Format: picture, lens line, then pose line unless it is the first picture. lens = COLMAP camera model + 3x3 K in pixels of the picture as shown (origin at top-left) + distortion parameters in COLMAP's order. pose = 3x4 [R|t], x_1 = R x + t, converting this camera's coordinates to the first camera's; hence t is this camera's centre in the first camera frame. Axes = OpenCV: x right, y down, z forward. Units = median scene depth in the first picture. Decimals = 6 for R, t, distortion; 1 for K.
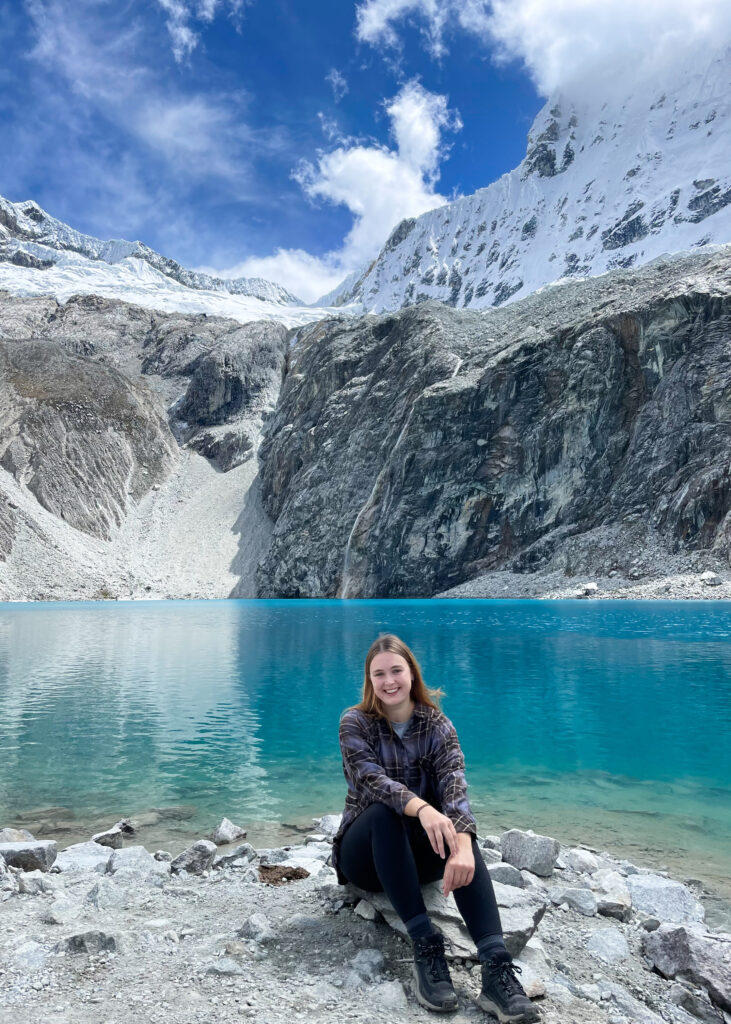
lens RADIAL K [[980.6, 0, 307.8], [0, 980.6, 511.2], [0, 0, 1]] dist [0.138739, -0.307648]
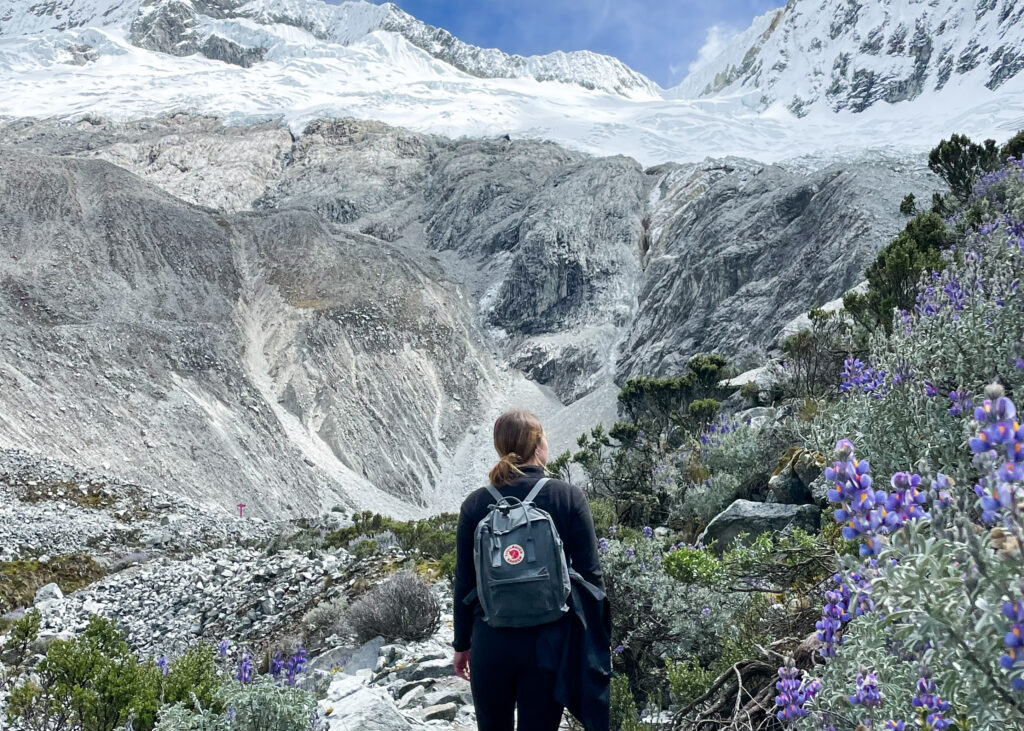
lens RADIAL K [[1045.1, 0, 557.0], [0, 1045.1, 431.0], [0, 0, 1]] dist [0.106886, -0.130994]
pose [[0.989825, -0.011045, -0.141858, 0.014724], [0.002805, 0.998303, -0.058158, 0.020581], [0.142260, 0.057168, 0.988177, 0.234807]]
